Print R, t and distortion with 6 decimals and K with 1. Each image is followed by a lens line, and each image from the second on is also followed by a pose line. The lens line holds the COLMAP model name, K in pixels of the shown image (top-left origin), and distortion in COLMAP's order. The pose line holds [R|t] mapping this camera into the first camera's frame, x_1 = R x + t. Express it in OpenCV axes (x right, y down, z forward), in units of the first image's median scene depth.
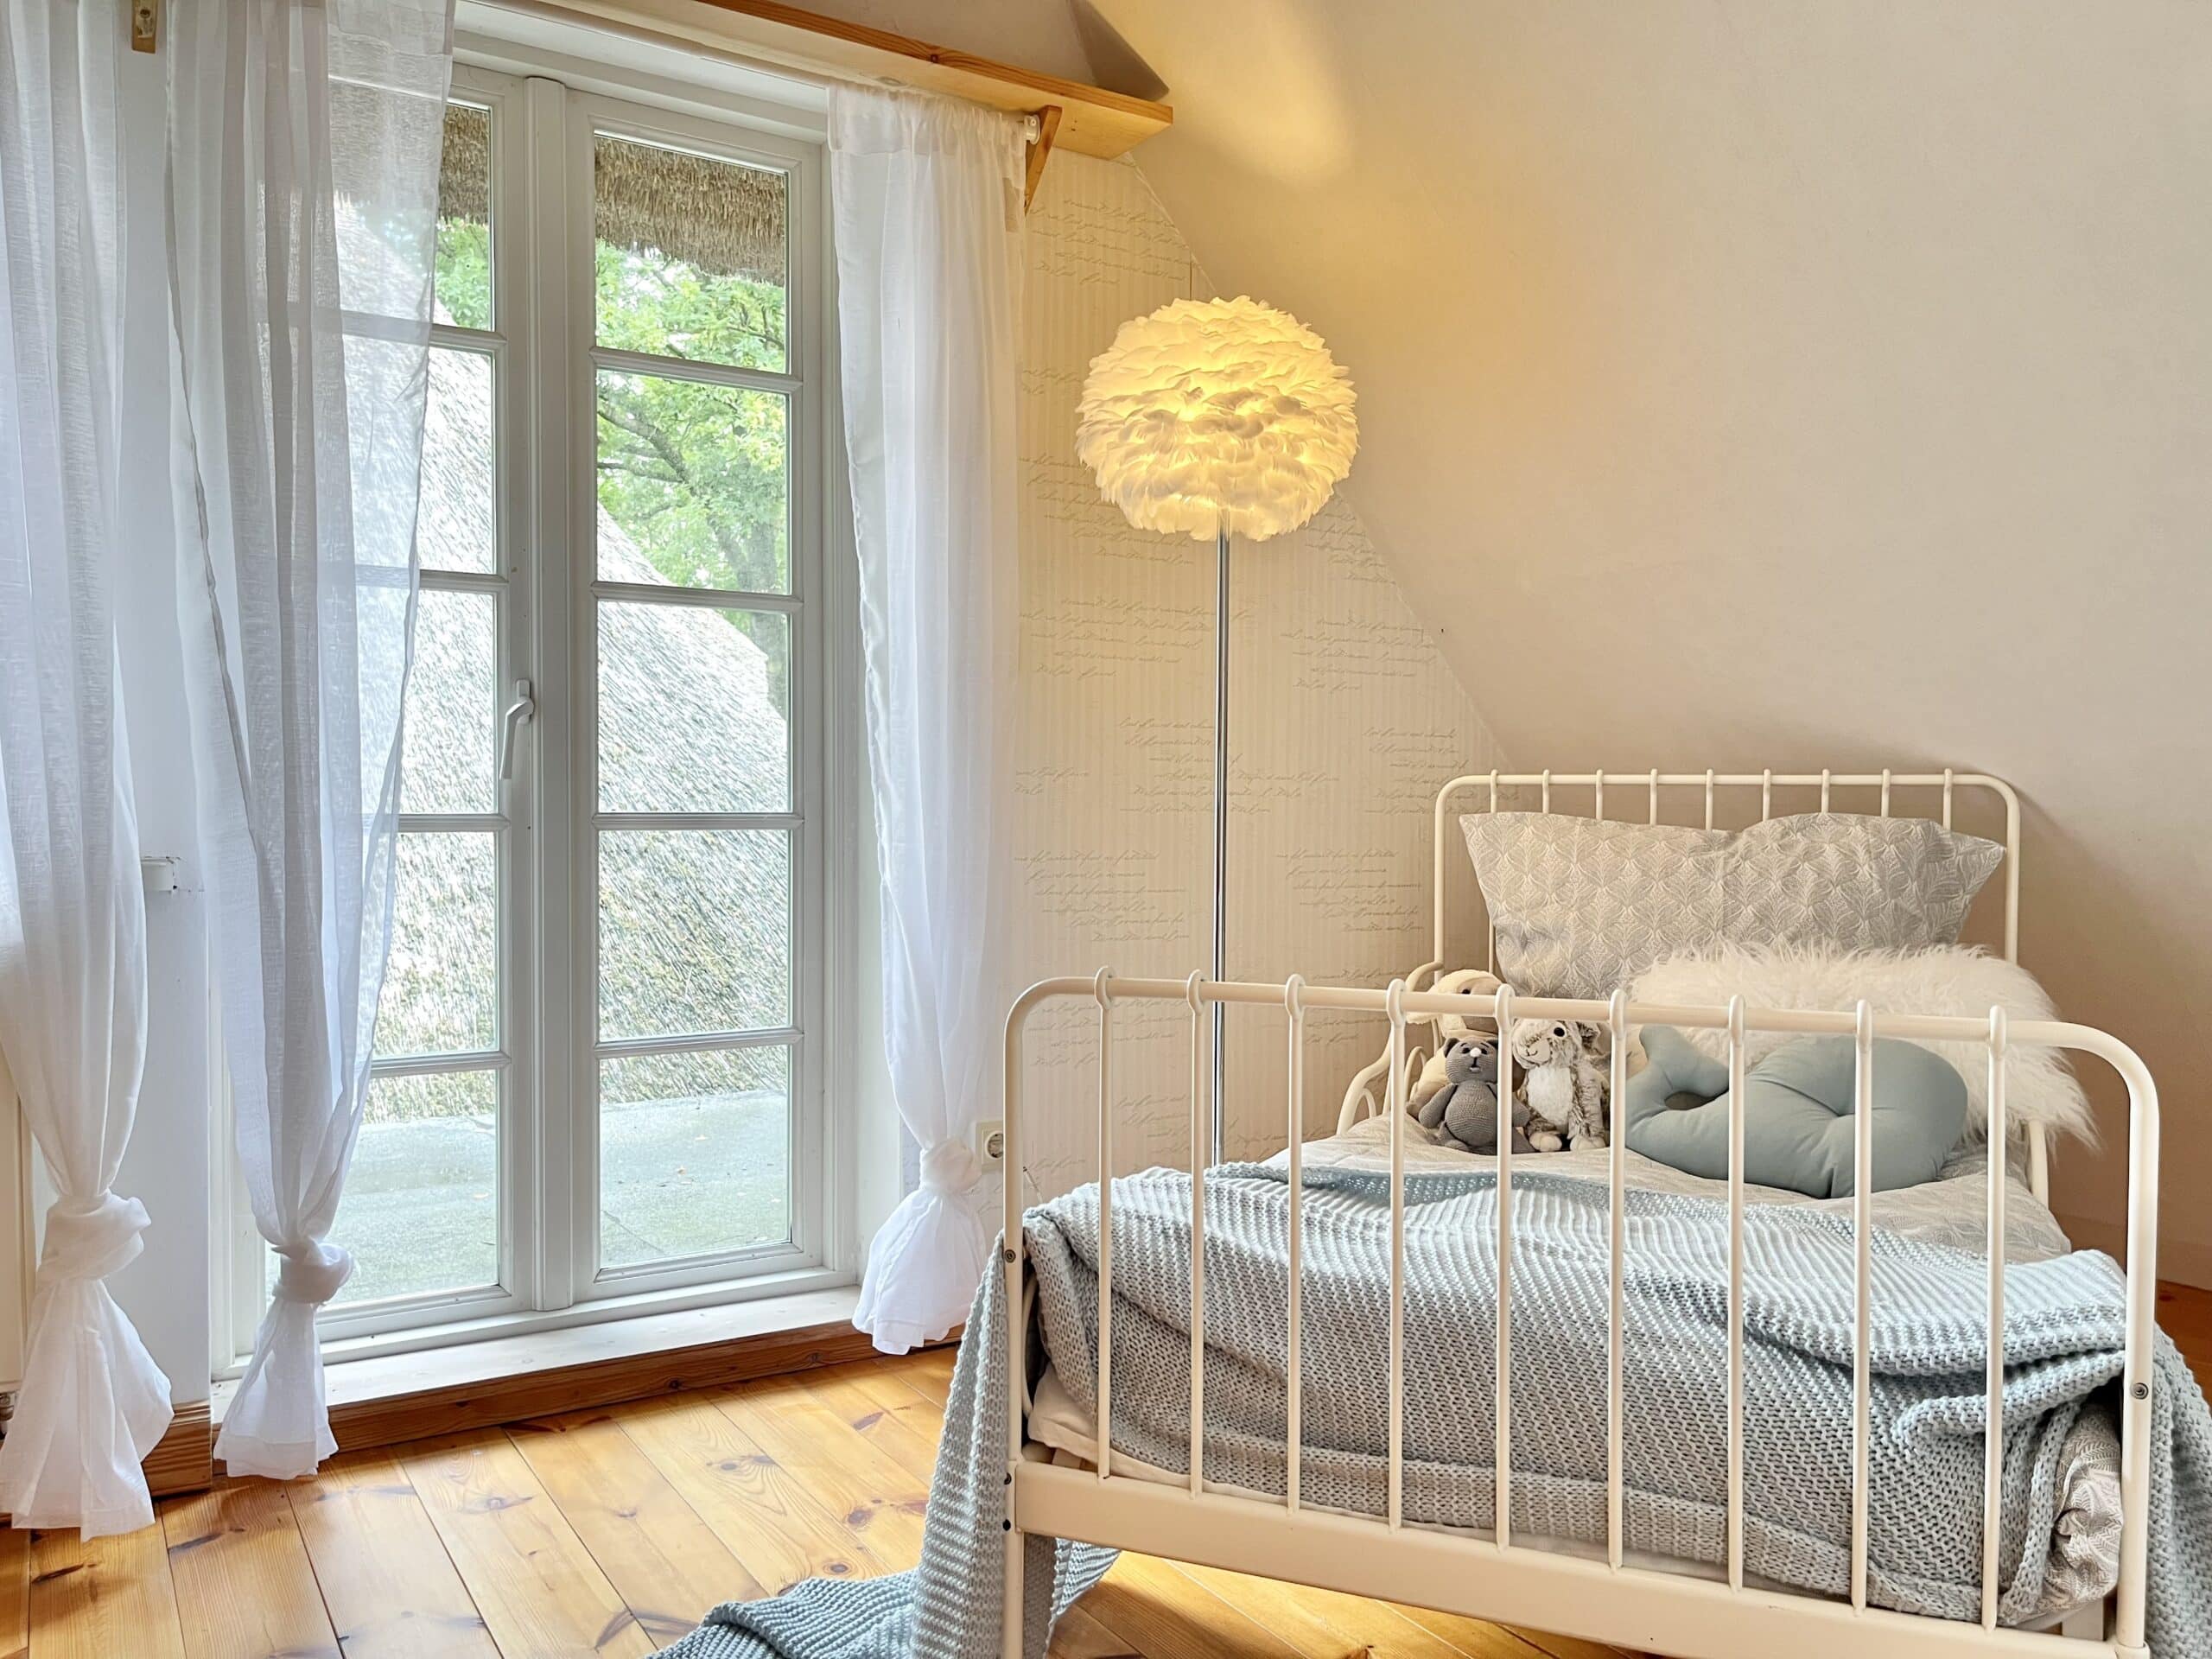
lens RADIAL K [[1690.9, 0, 1102.3], [0, 1690.9, 836.3], [0, 0, 1]] dist [0.033492, -0.014076]
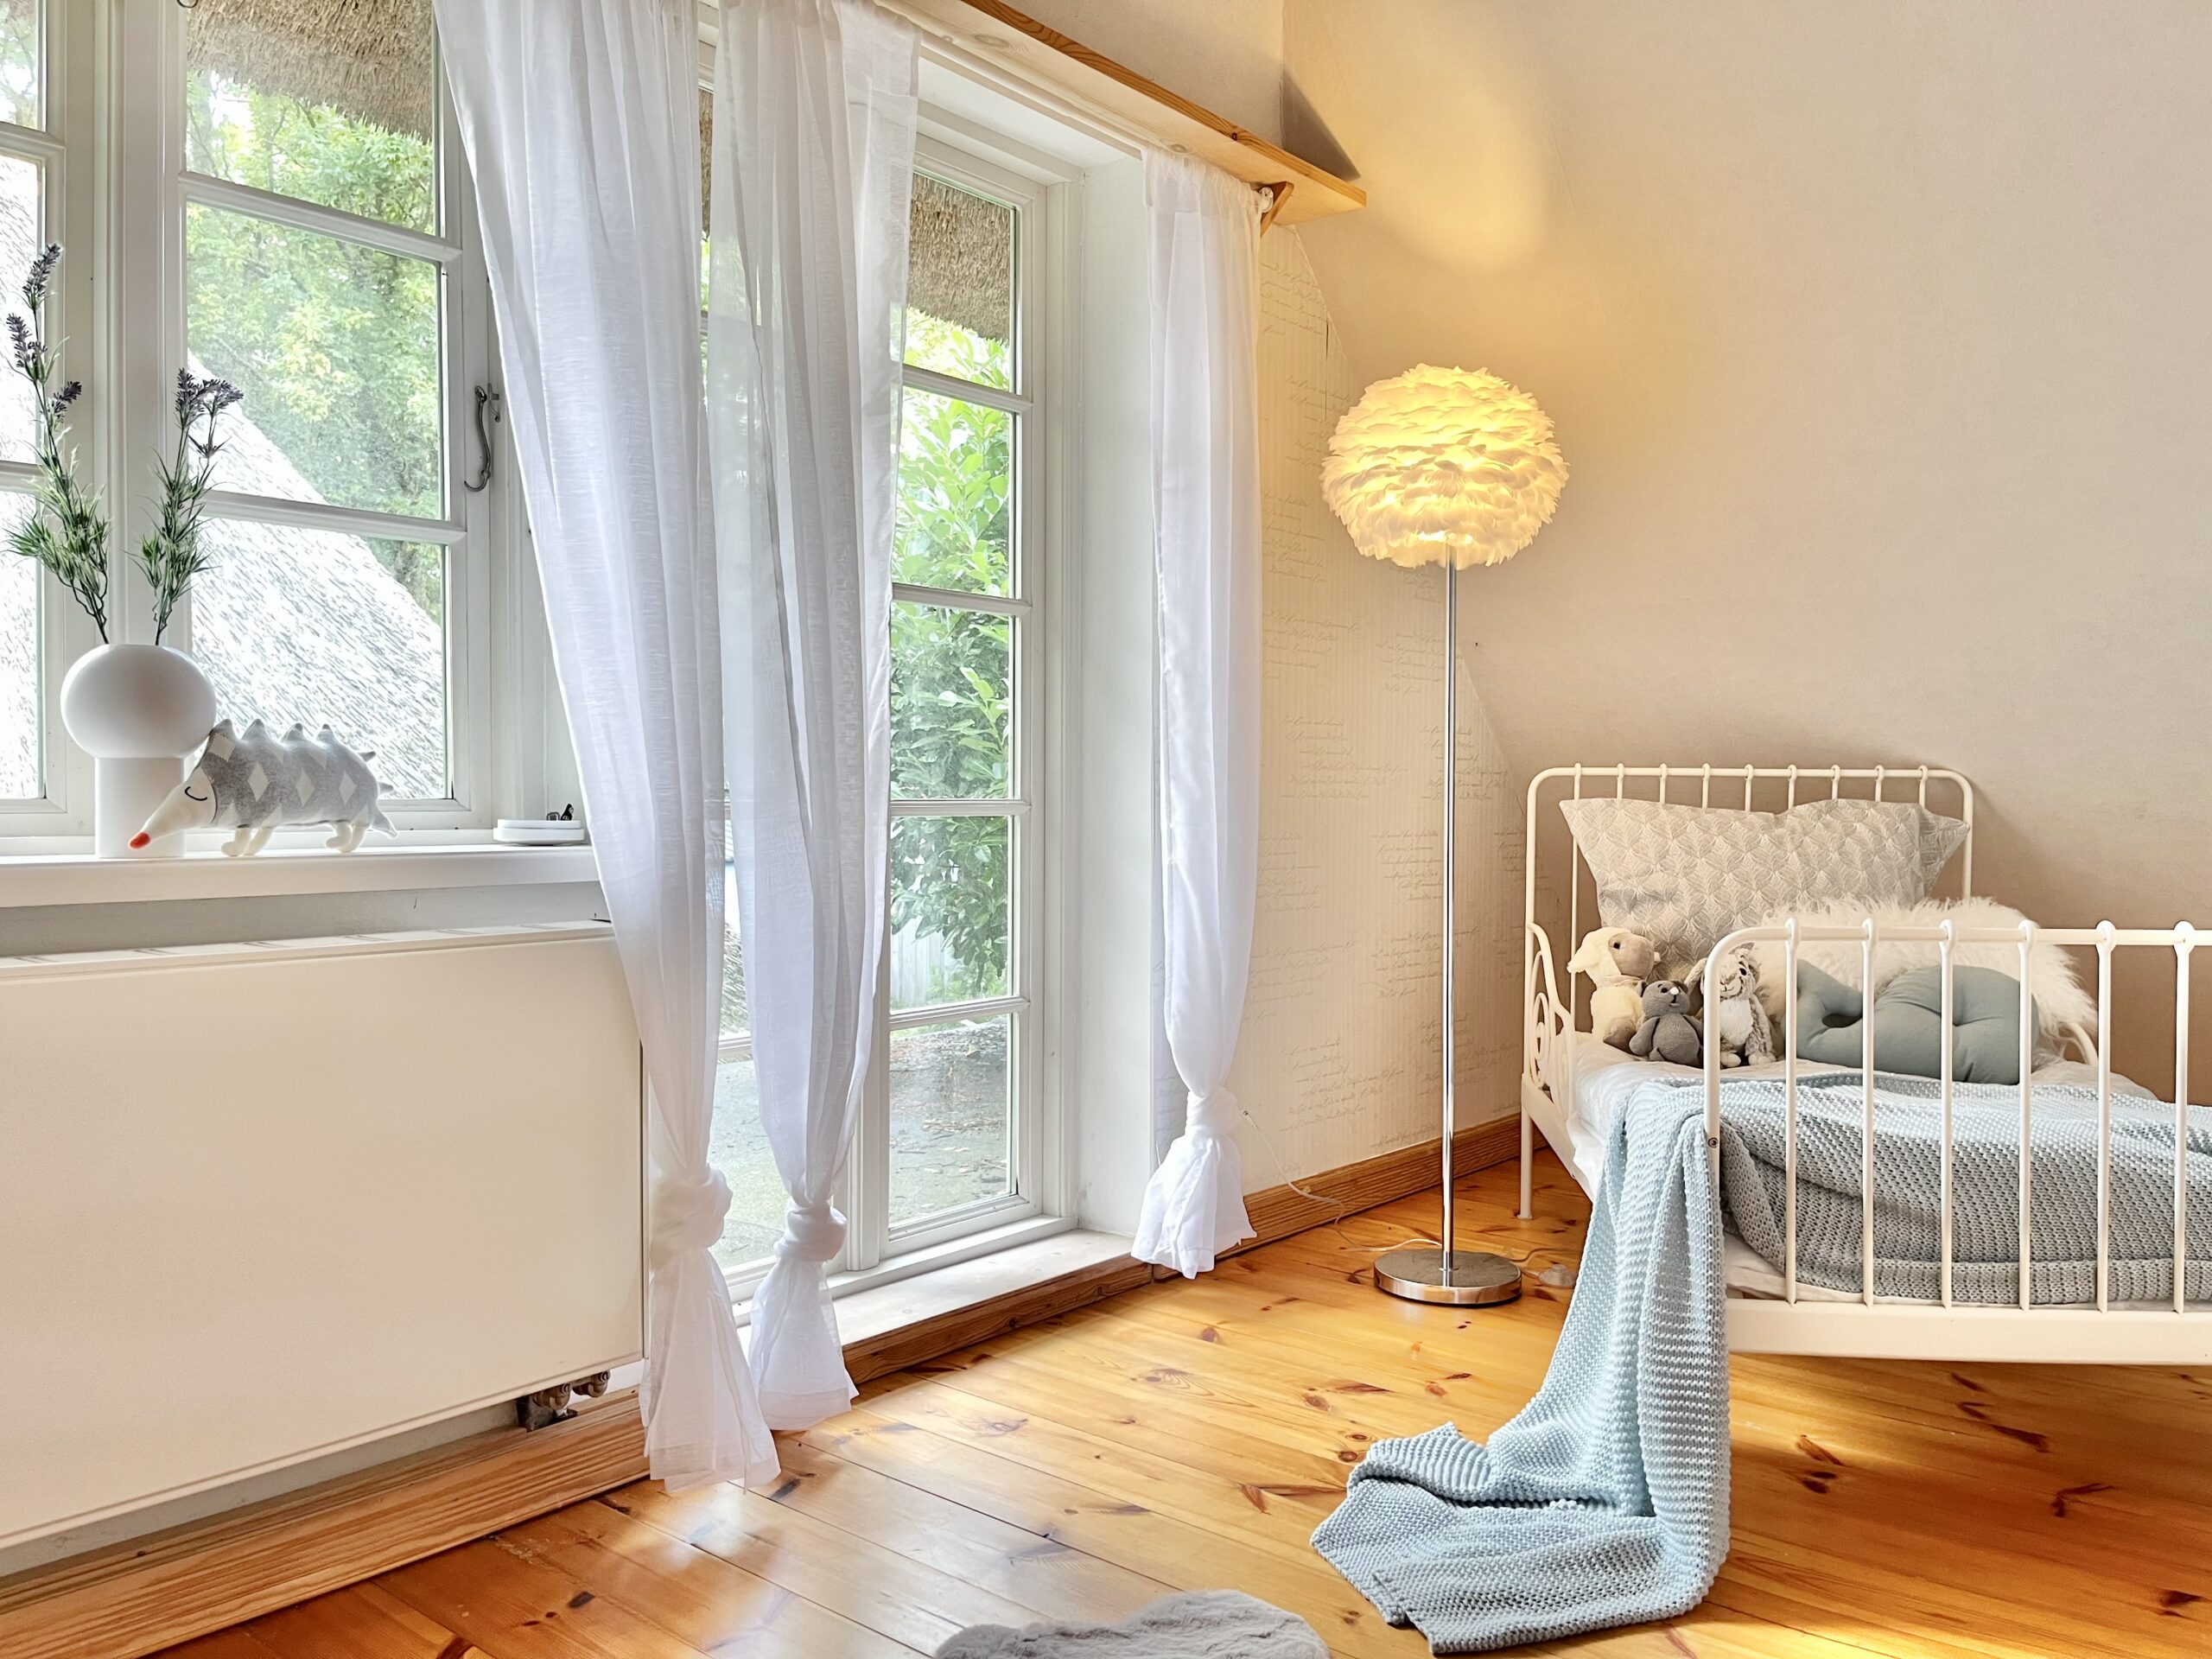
lens RADIAL K [[1690.9, 0, 1109.9], [0, 1690.9, 824.6], [0, 0, 1]] dist [0.033492, -0.014076]
pose [[0.947972, -0.004750, 0.318318, -0.527318], [0.003913, 0.999987, 0.003268, -0.000704], [-0.318329, -0.001853, 0.947978, -0.050019]]
